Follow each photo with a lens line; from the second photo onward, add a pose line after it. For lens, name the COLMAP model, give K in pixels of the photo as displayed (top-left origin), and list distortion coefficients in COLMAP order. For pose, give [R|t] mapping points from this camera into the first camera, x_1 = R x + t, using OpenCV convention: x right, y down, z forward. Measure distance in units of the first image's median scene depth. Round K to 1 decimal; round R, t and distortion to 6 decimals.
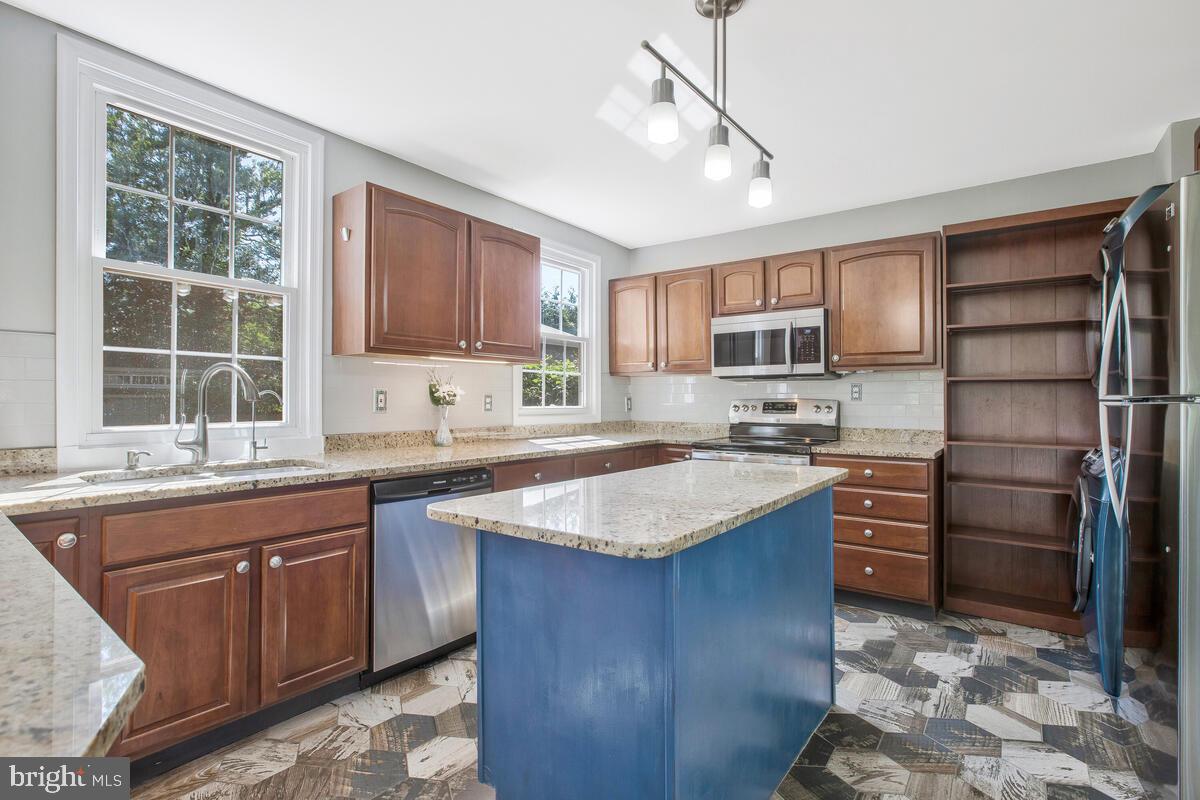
lens RADIAL K [[566.0, 0, 591.5], [0, 566.0, 392.2], [0, 0, 1]] dist [-0.038228, 0.012382]
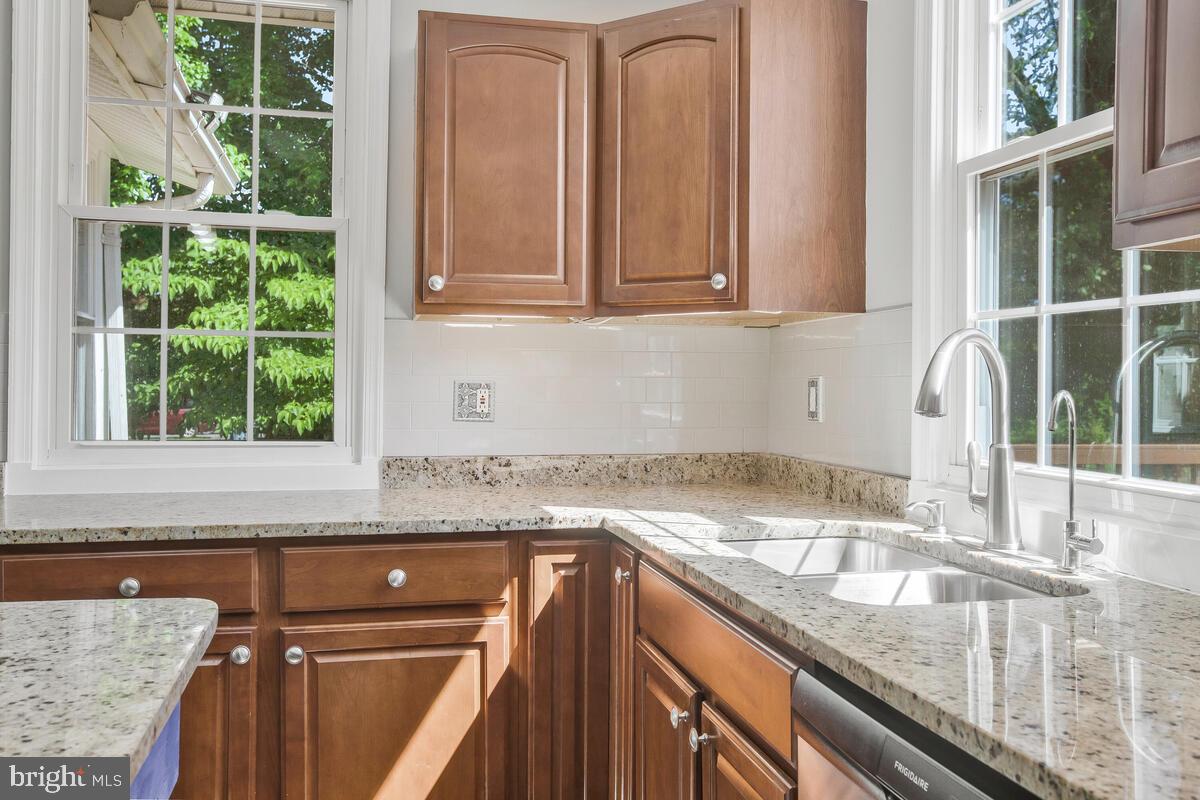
lens RADIAL K [[1045.8, 0, 592.7], [0, 1045.8, 374.6], [0, 0, 1]] dist [0.015800, 0.007102]
pose [[-0.649837, -0.015842, -0.759909, 0.132453], [-0.003456, 0.999834, -0.017888, 0.000312], [0.760066, -0.008998, -0.649783, 0.991028]]
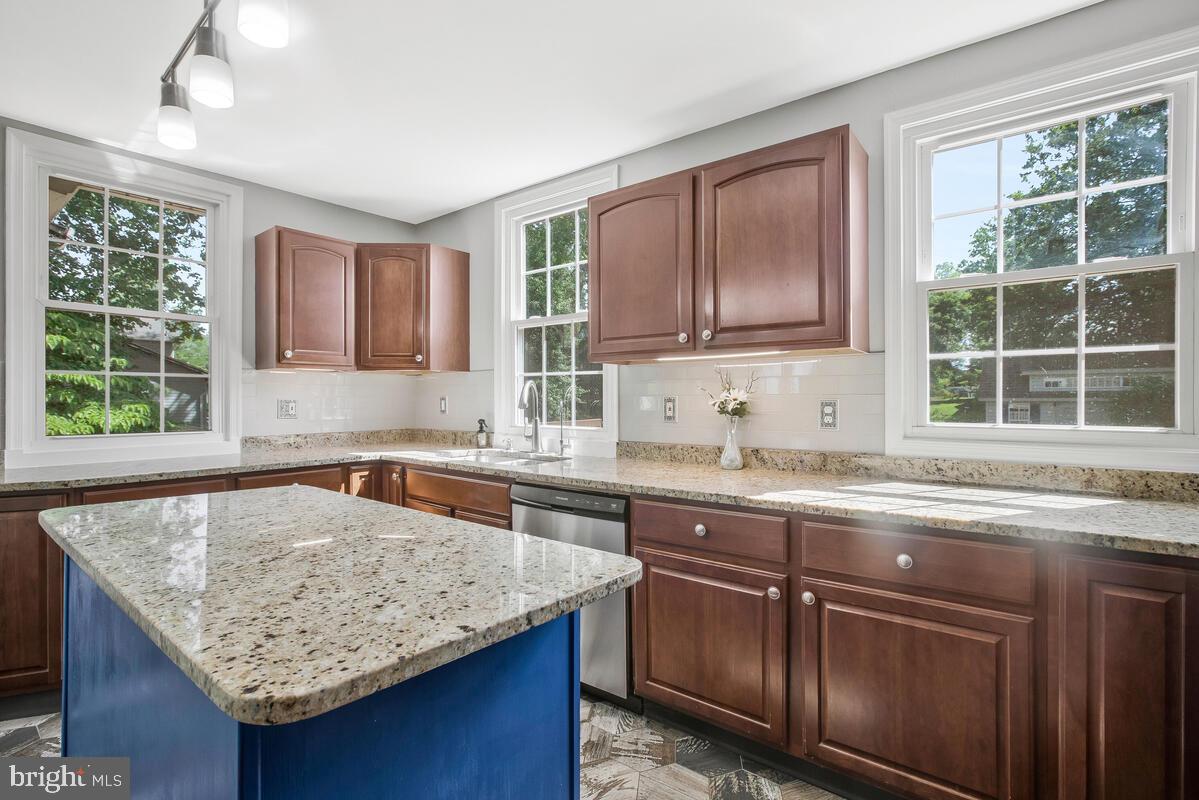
lens RADIAL K [[565.5, 0, 599.8], [0, 565.5, 393.8], [0, 0, 1]] dist [-0.038228, 0.012382]
pose [[-0.021564, -0.014278, -0.999666, 0.551182], [0.012643, 0.999814, -0.014553, 0.002194], [0.999688, -0.012953, -0.021379, 0.905894]]
